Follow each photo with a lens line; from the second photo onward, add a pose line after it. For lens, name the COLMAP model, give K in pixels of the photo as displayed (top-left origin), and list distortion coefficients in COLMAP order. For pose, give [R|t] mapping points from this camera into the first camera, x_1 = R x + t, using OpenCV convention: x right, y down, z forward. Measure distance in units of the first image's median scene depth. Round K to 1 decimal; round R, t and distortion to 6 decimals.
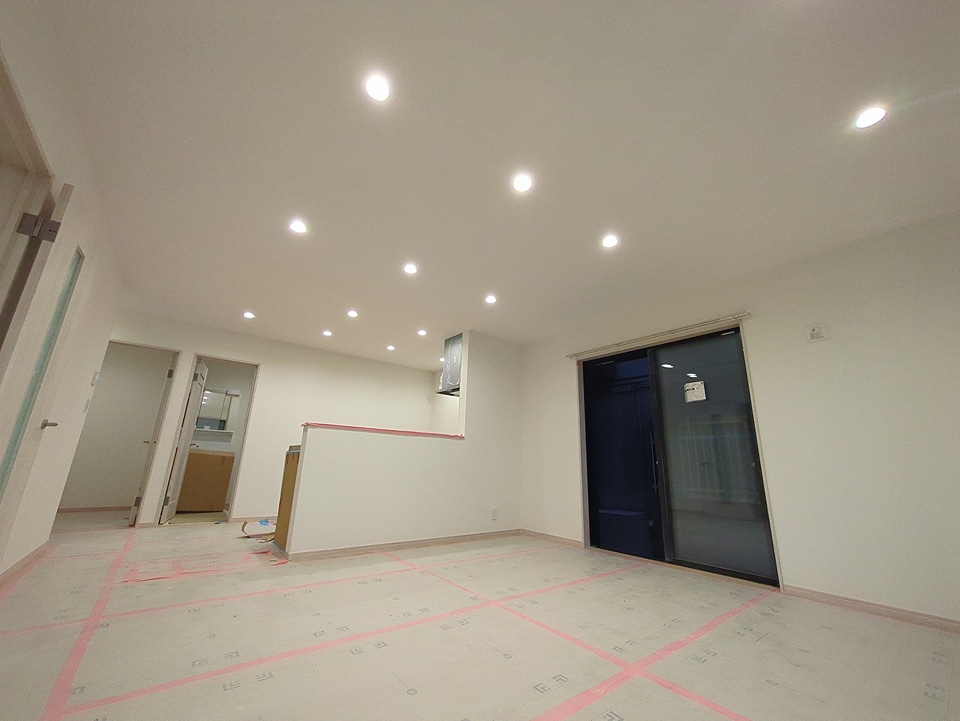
lens RADIAL K [[375.8, 0, 480.0], [0, 375.8, 360.5], [0, 0, 1]] dist [-0.001826, -0.000026]
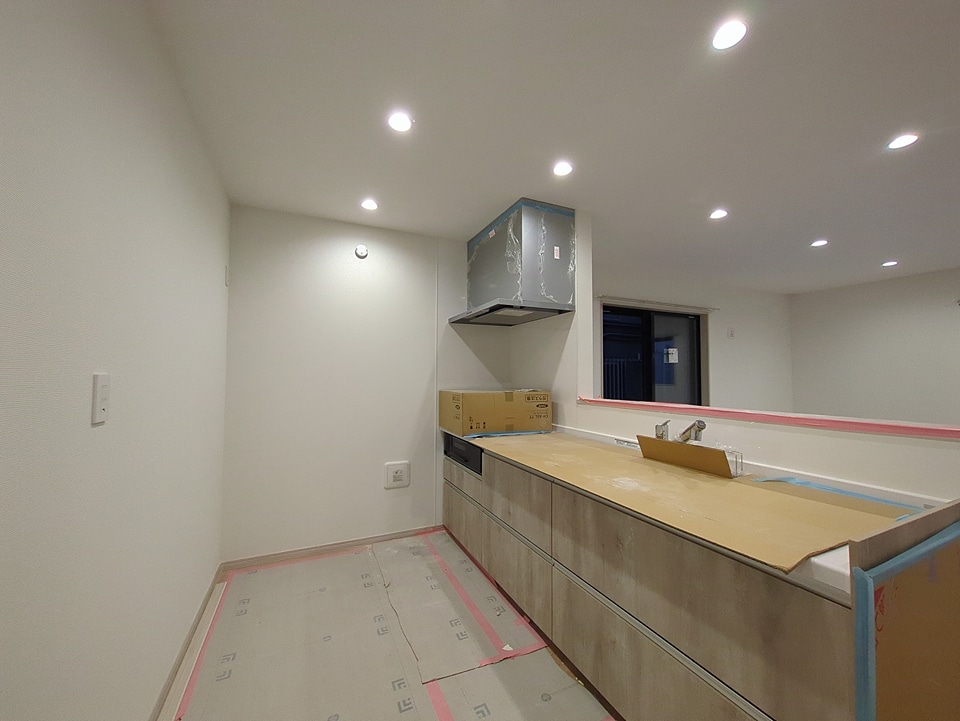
lens RADIAL K [[375.8, 0, 480.0], [0, 375.8, 360.5], [0, 0, 1]] dist [-0.001826, -0.000026]
pose [[0.241392, 0.006960, 0.970403, -0.707844], [-0.255582, 0.965126, 0.056655, 0.165142], [-0.936167, -0.261693, 0.234752, 1.117394]]
